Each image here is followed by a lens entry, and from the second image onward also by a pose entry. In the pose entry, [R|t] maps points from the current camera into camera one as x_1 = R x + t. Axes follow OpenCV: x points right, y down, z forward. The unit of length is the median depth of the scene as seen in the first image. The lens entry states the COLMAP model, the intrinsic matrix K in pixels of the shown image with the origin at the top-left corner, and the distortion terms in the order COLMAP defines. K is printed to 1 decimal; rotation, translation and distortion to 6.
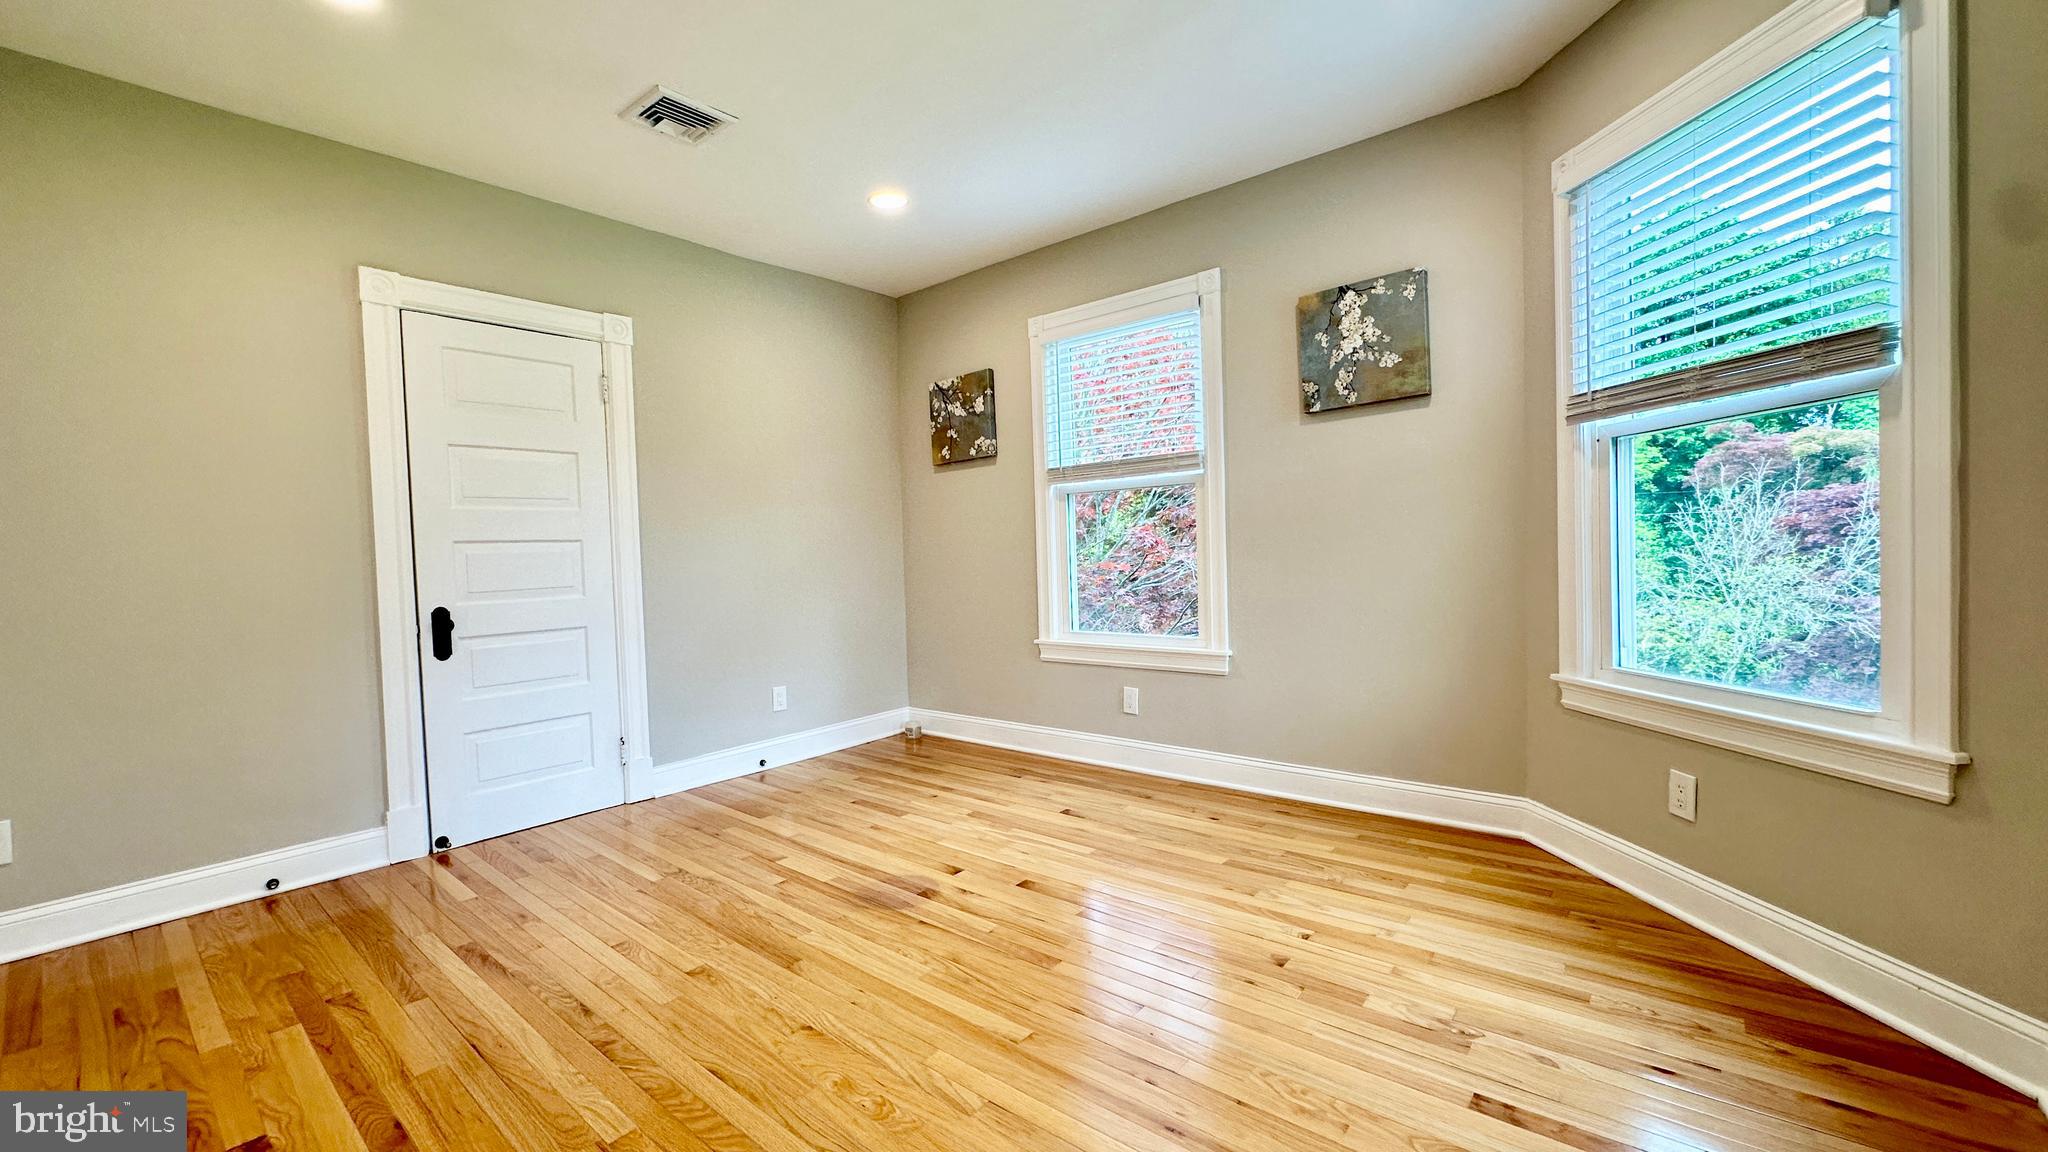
lens RADIAL K [[819.9, 0, 1022.0], [0, 819.9, 575.2], [0, 0, 1]] dist [-0.001726, -0.000053]
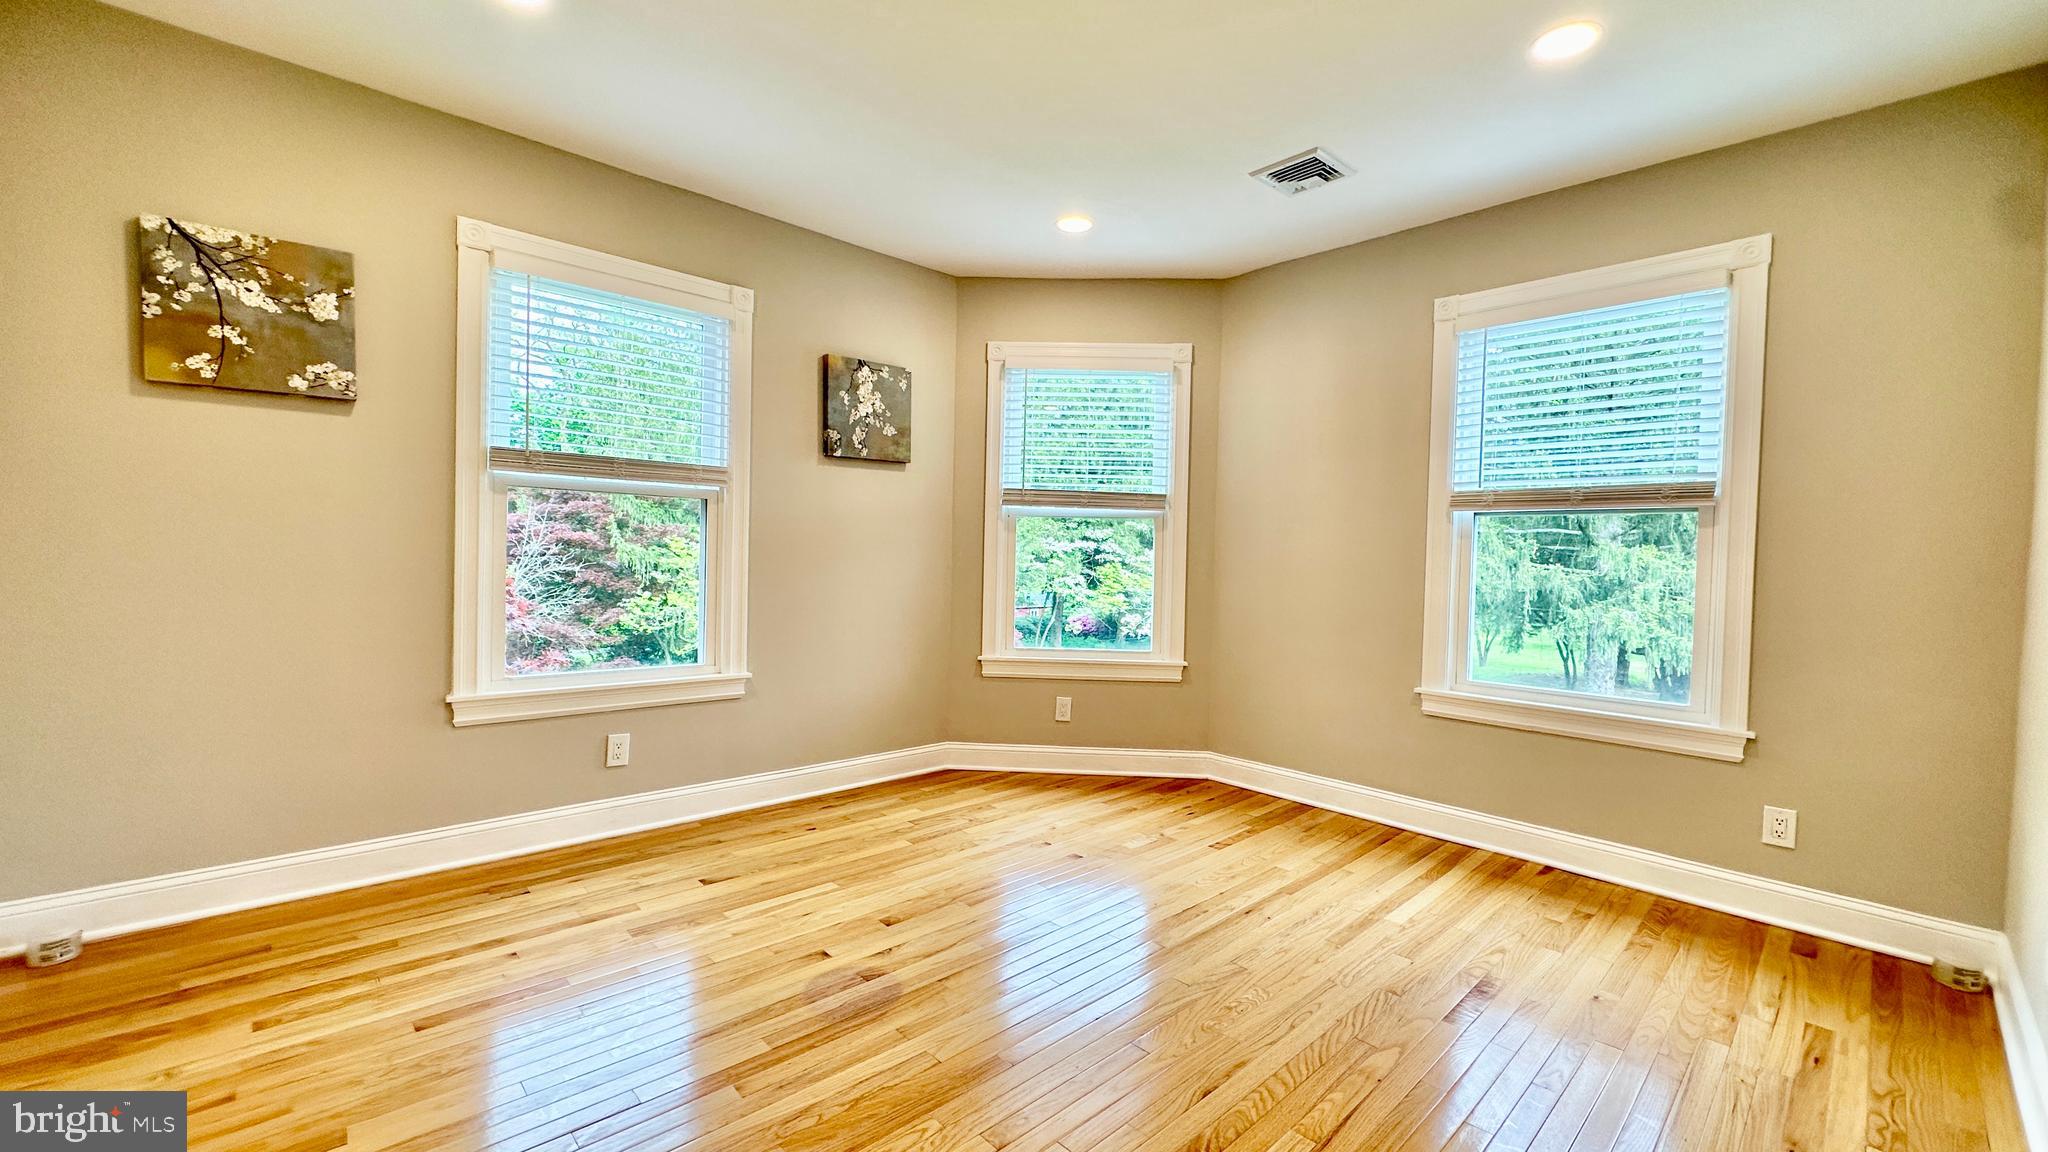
lens RADIAL K [[819.9, 0, 1022.0], [0, 819.9, 575.2], [0, 0, 1]] dist [-0.001726, -0.000053]
pose [[0.112204, 0.015231, 0.993568, -0.794220], [0.002611, 0.999875, -0.015622, -0.010920], [-0.993682, 0.004347, 0.112150, 0.623472]]
